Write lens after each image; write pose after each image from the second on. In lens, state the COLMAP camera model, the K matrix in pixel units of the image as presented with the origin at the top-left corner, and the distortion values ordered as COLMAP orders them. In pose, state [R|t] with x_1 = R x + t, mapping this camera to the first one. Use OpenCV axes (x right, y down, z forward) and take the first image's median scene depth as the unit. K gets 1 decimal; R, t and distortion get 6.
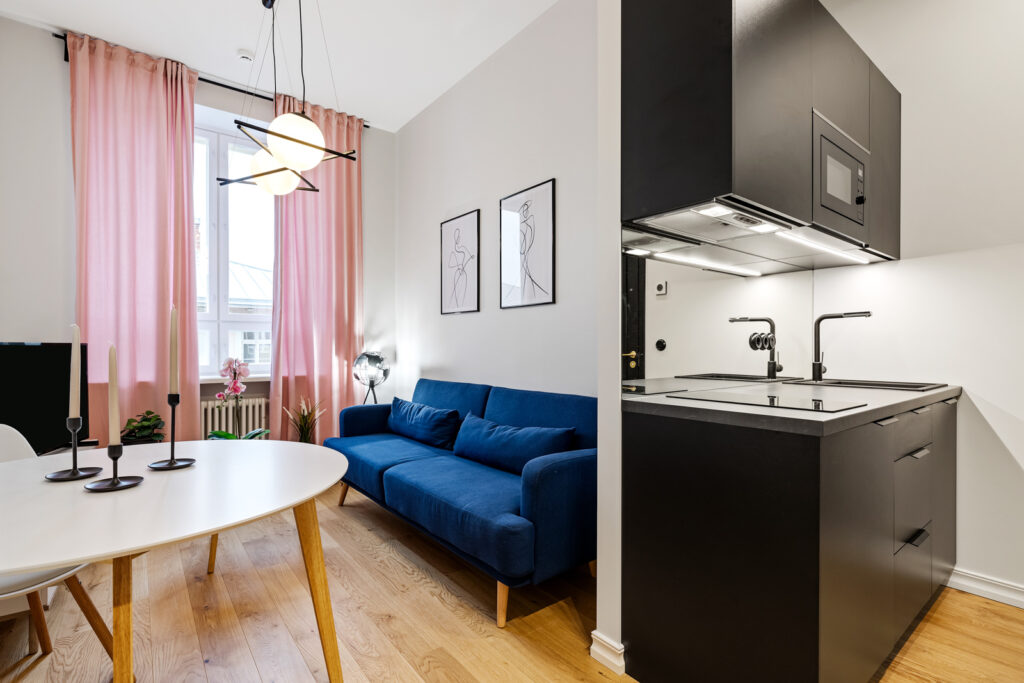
lens RADIAL K [[475.3, 0, 509.9], [0, 475.3, 351.1], [0, 0, 1]] dist [0.001007, 0.000862]
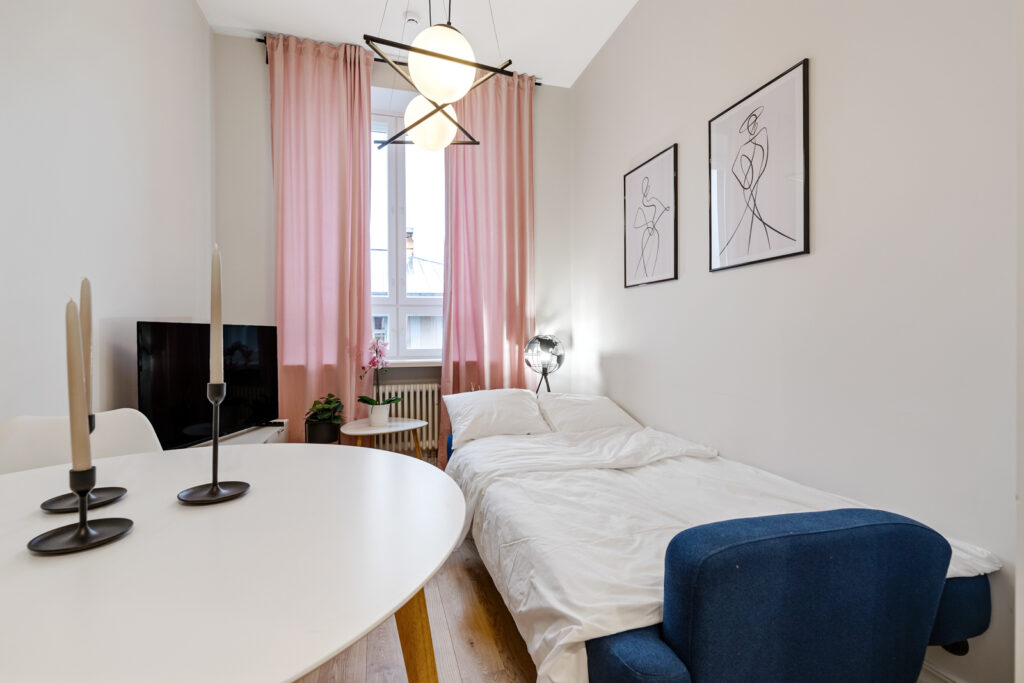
lens RADIAL K [[453.5, 0, 512.0], [0, 453.5, 341.5], [0, 0, 1]] dist [-0.001385, 0.000021]
pose [[0.930291, -0.002777, -0.366813, -0.044071], [0.003593, 0.999992, 0.001542, 0.013834], [0.366806, -0.002752, 0.930294, 0.228192]]
